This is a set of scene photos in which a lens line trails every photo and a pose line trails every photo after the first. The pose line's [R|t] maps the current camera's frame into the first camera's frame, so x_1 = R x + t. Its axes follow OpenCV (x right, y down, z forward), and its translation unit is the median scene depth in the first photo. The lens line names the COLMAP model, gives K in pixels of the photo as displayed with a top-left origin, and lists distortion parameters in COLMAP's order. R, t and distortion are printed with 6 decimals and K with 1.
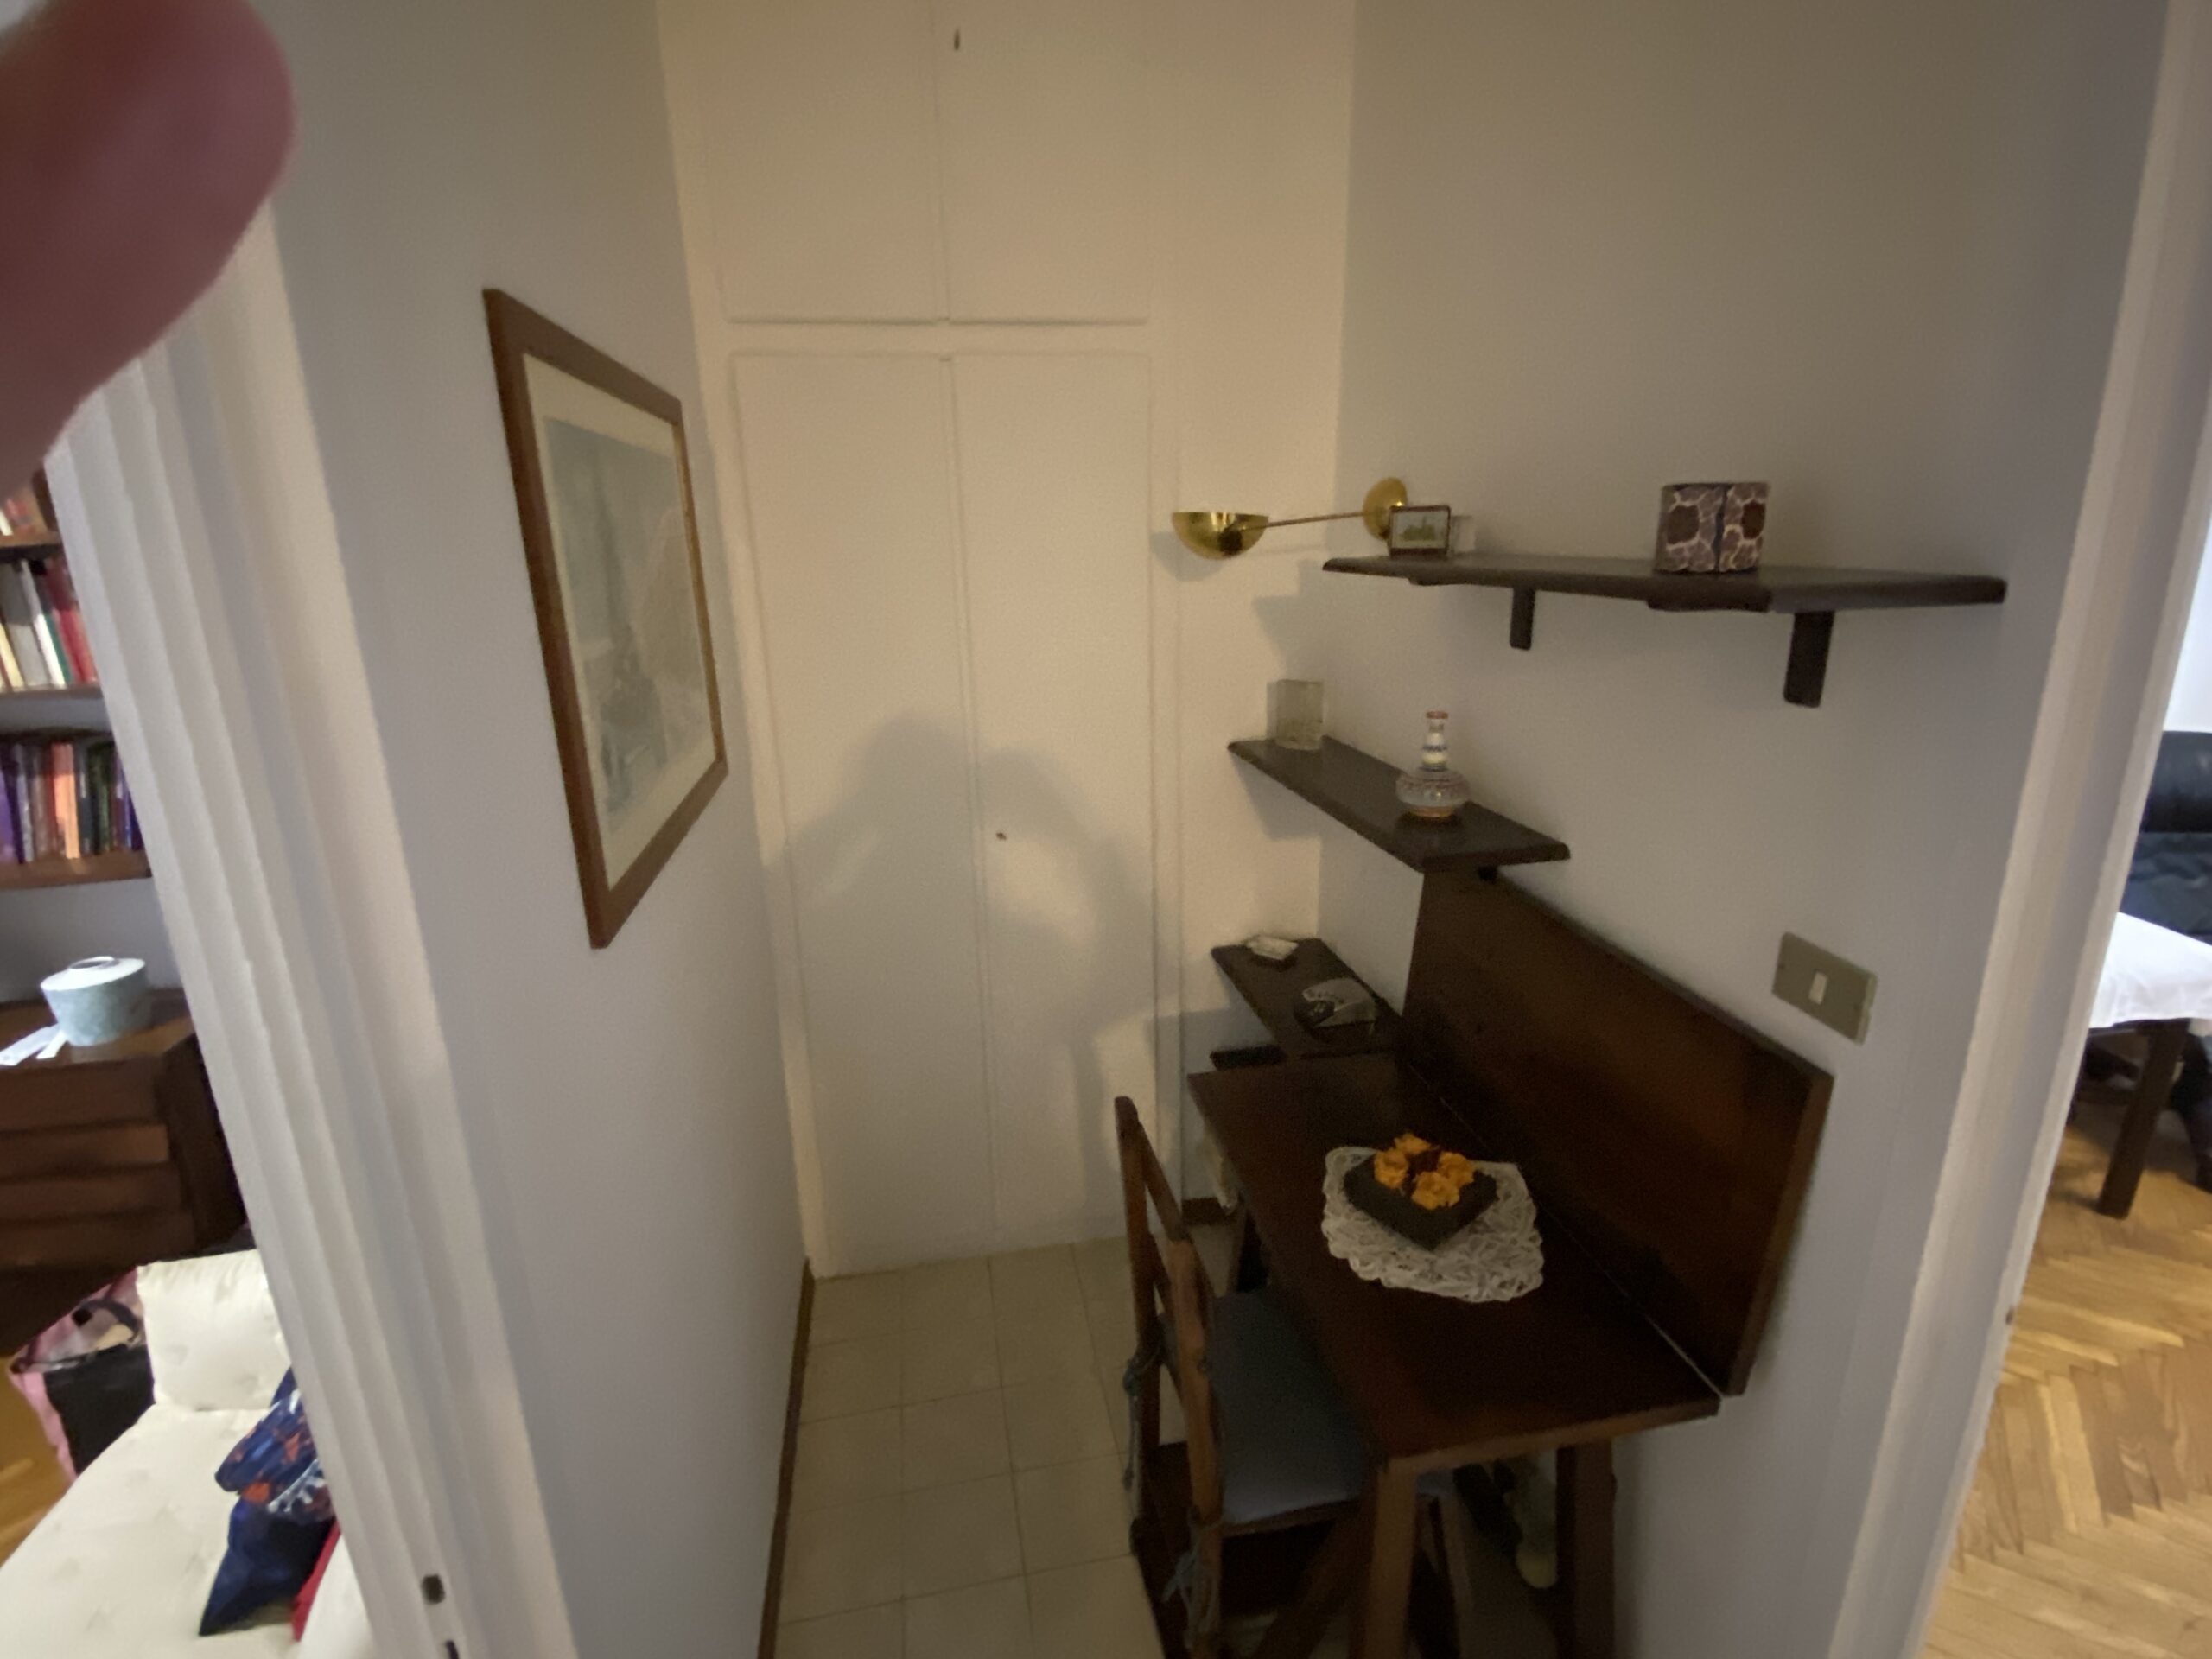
lens RADIAL K [[1052.8, 0, 1106.0], [0, 1052.8, 829.5], [0, 0, 1]] dist [0.001862, -0.016252]
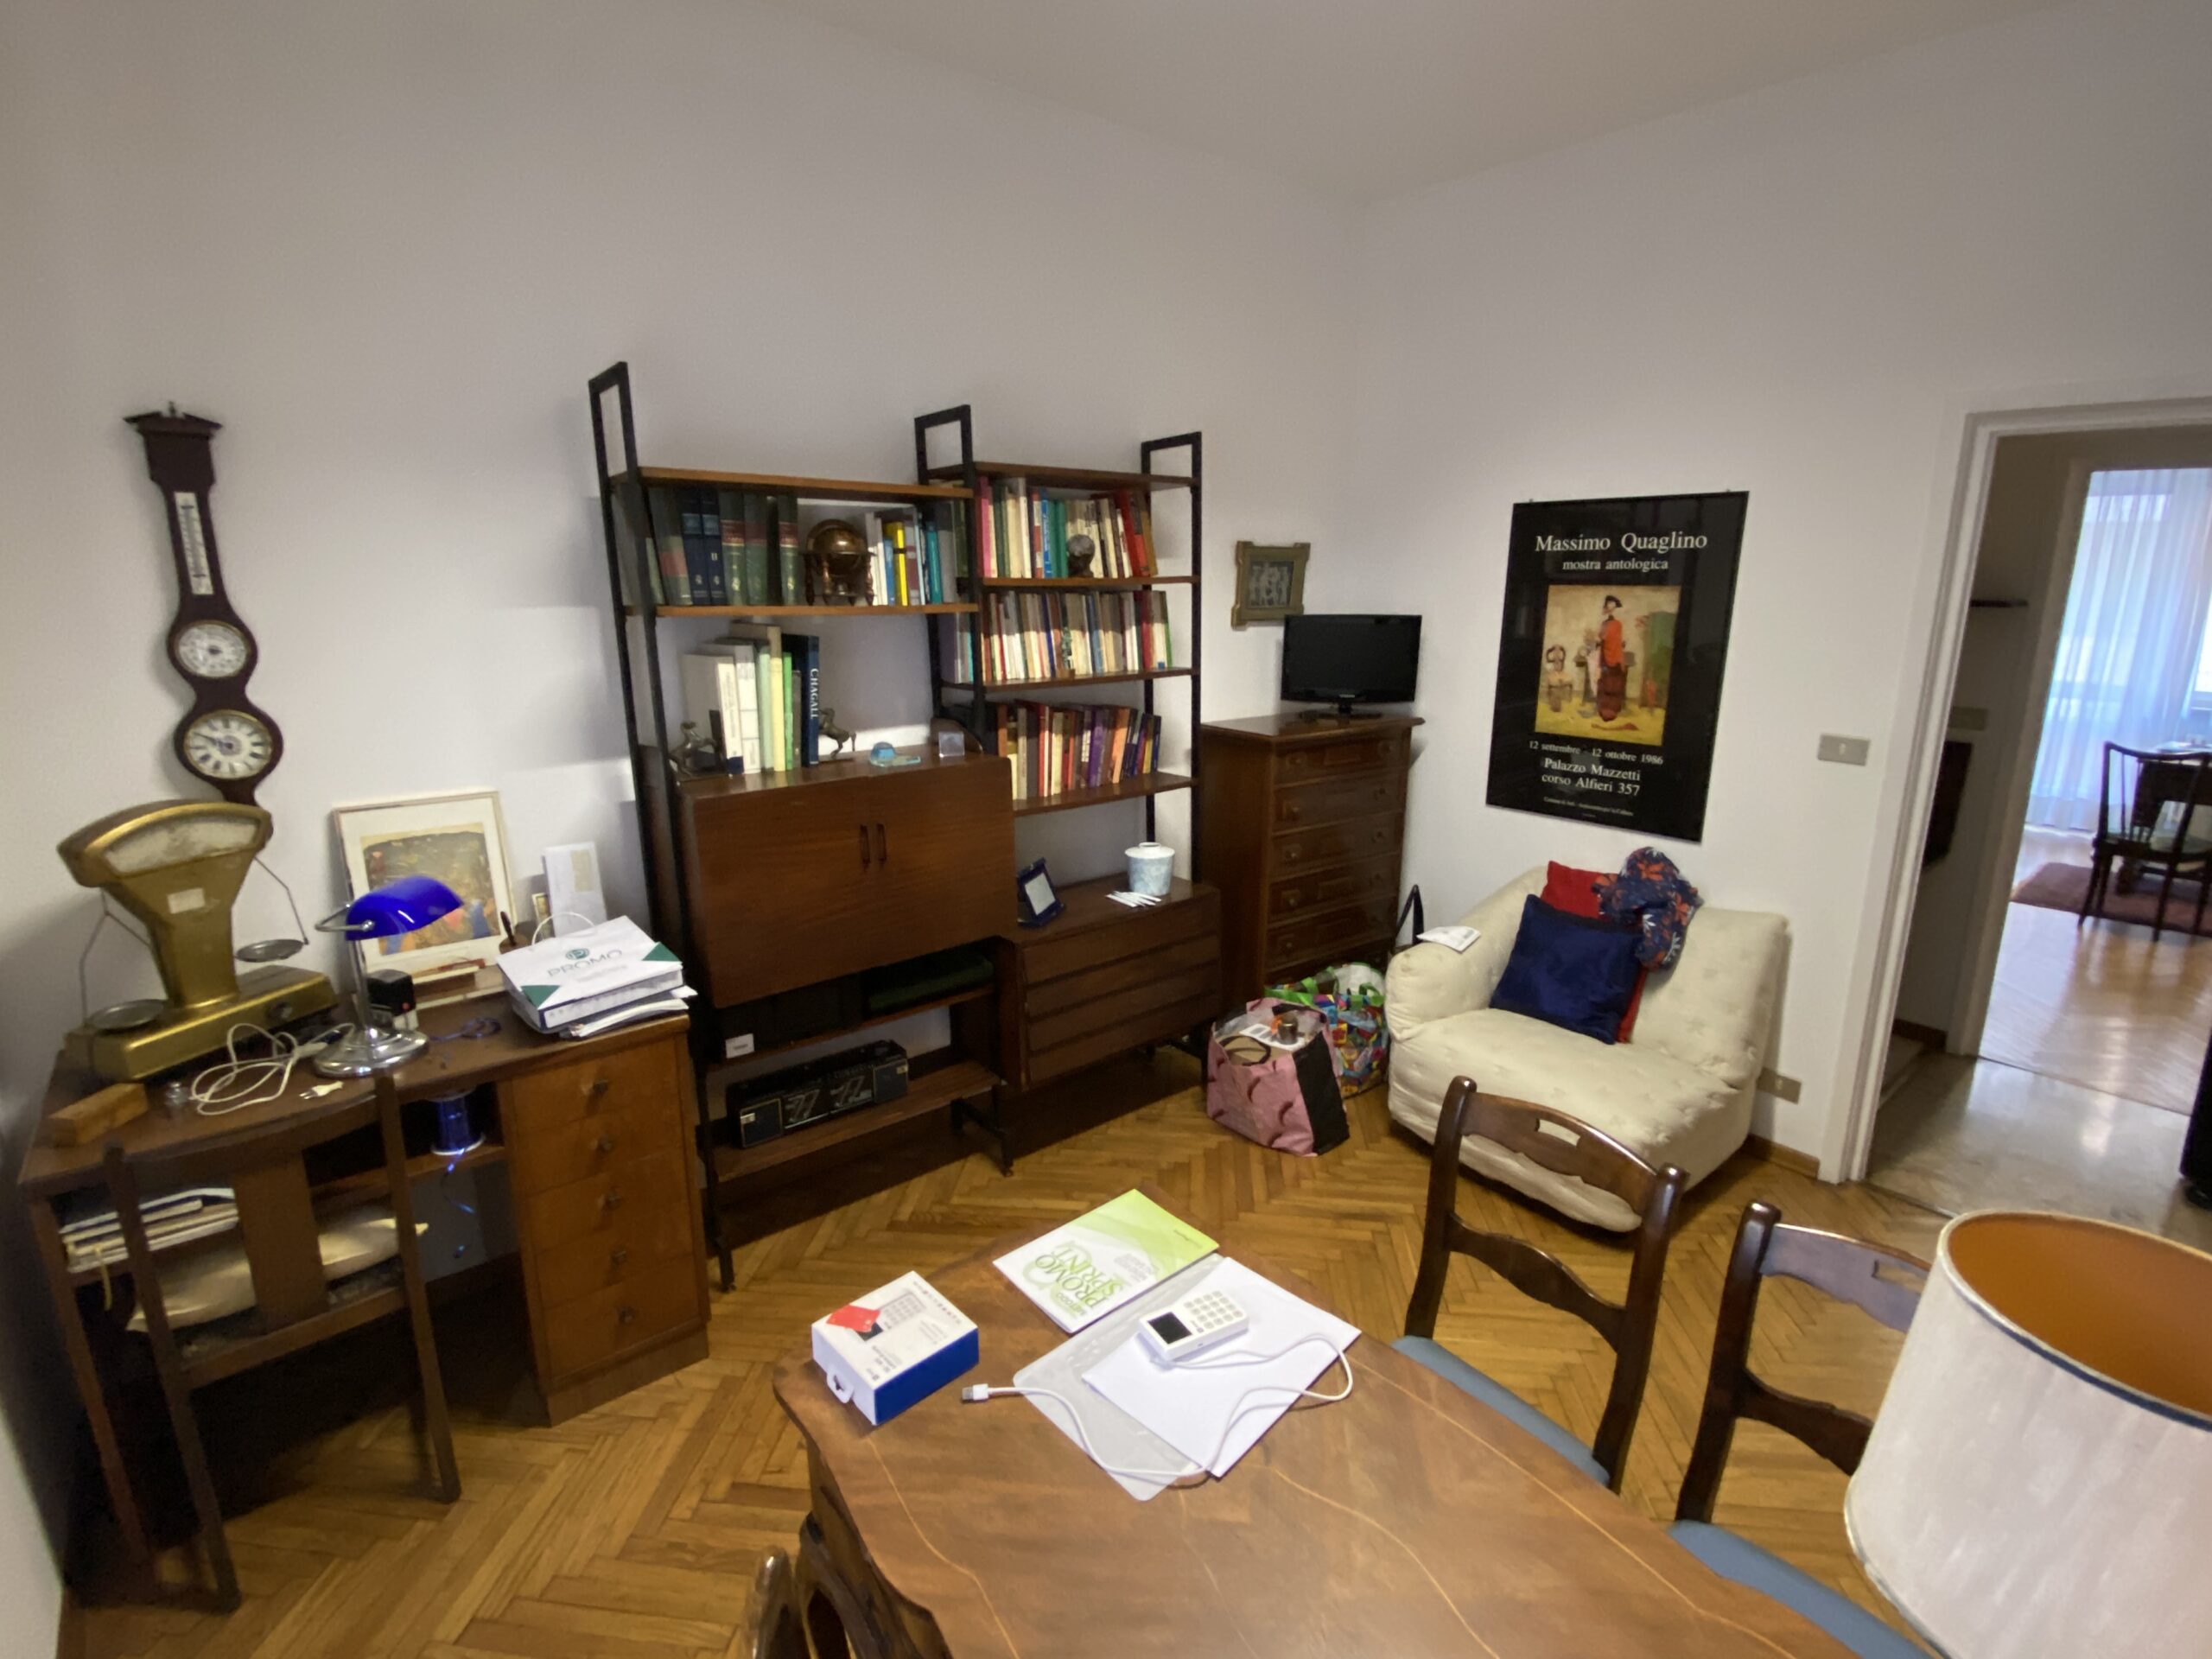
lens RADIAL K [[1052.8, 0, 1106.0], [0, 1052.8, 829.5], [0, 0, 1]] dist [0.001862, -0.016252]
pose [[0.876995, -0.088977, 0.472189, -2.369618], [0.110298, 0.993743, -0.017600, 0.164117], [-0.467669, 0.067516, 0.881321, -0.531374]]
